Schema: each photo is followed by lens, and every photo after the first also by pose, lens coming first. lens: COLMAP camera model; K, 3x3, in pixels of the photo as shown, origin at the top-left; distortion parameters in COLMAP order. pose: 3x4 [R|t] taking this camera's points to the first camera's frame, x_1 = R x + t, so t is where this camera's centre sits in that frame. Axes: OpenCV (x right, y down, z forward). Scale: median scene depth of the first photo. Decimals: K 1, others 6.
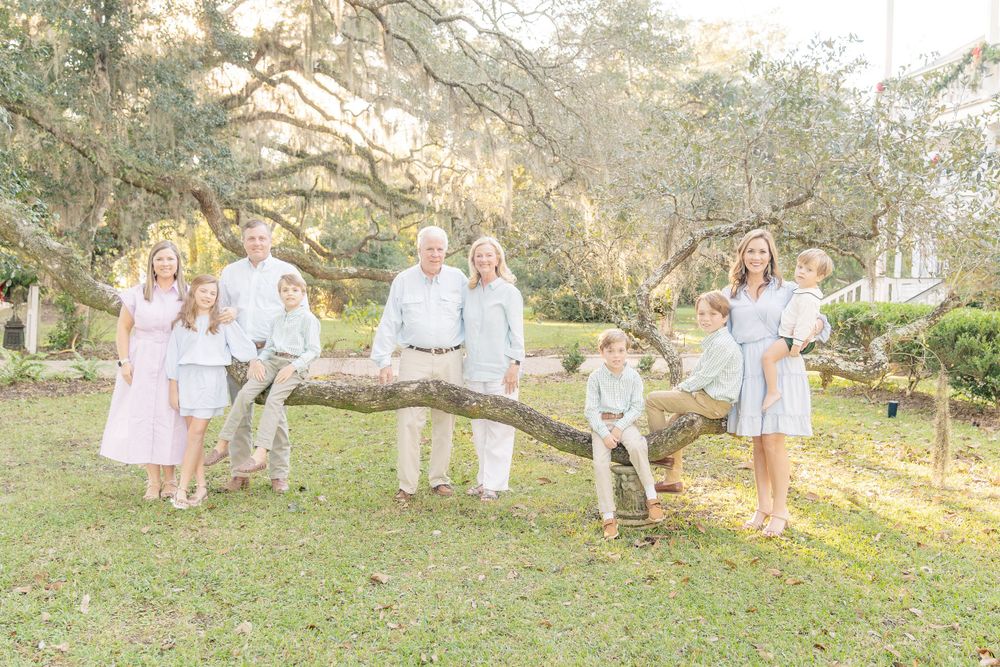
lens RADIAL K [[981.5, 0, 500.0], [0, 981.5, 333.5], [0, 0, 1]] dist [0.015821, 0.017439]
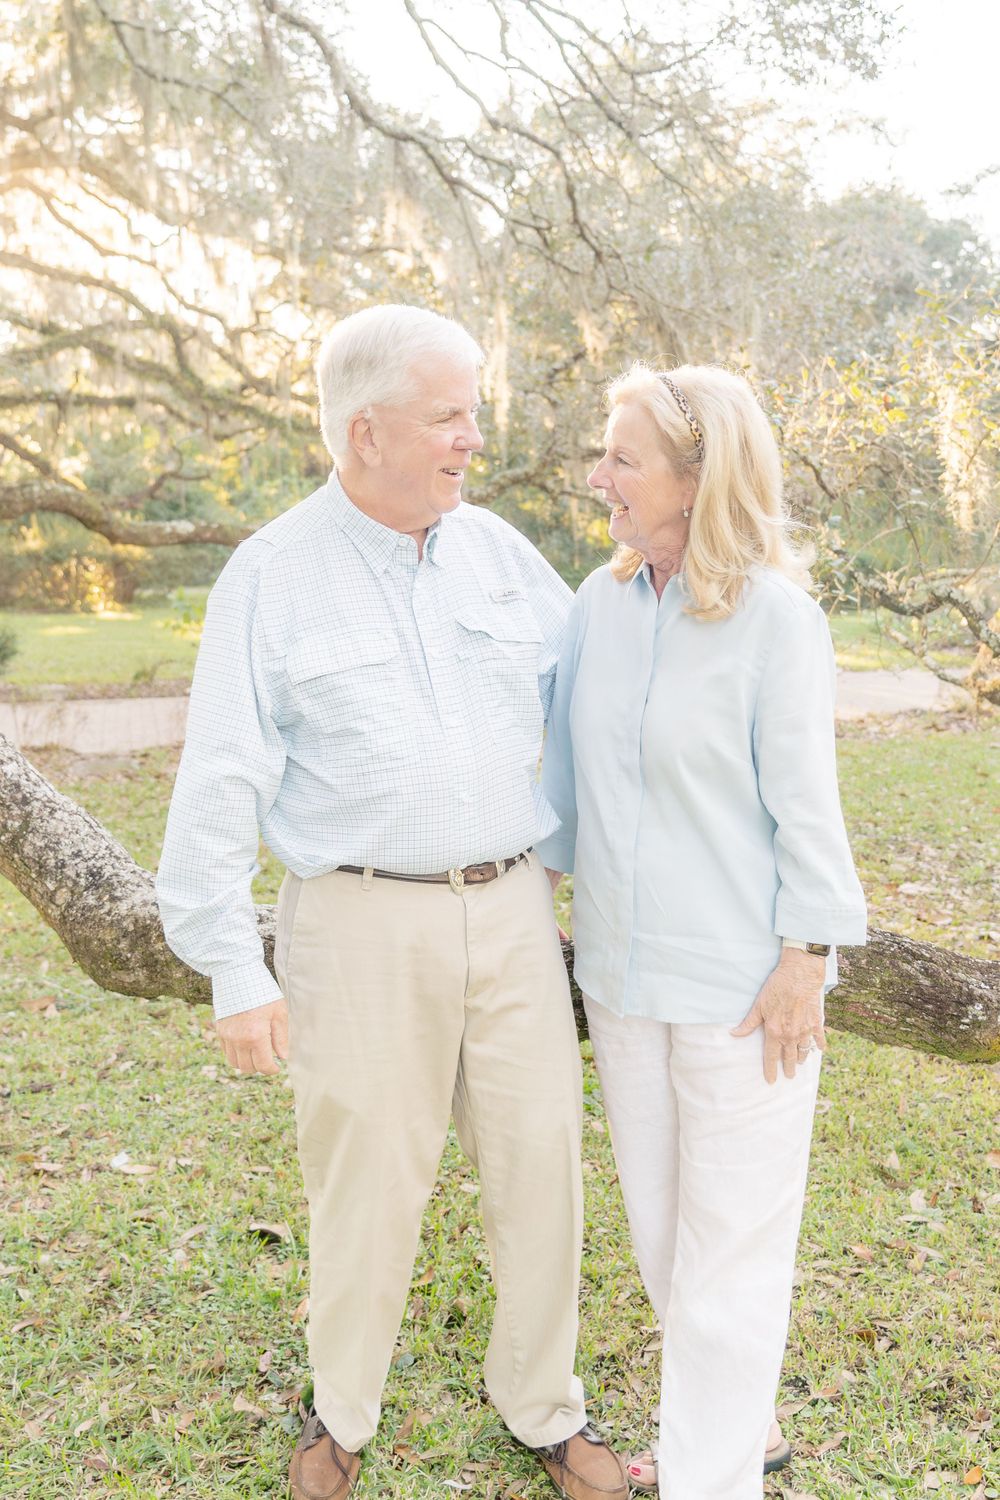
lens RADIAL K [[1430.6, 0, 500.0], [0, 1430.6, 750.0], [0, 0, 1]] dist [-0.007475, 0.009912]
pose [[0.993785, -0.028365, 0.107640, -0.036859], [0.018654, 0.995751, 0.090180, -0.006608], [-0.109741, -0.087612, 0.990091, 0.119424]]
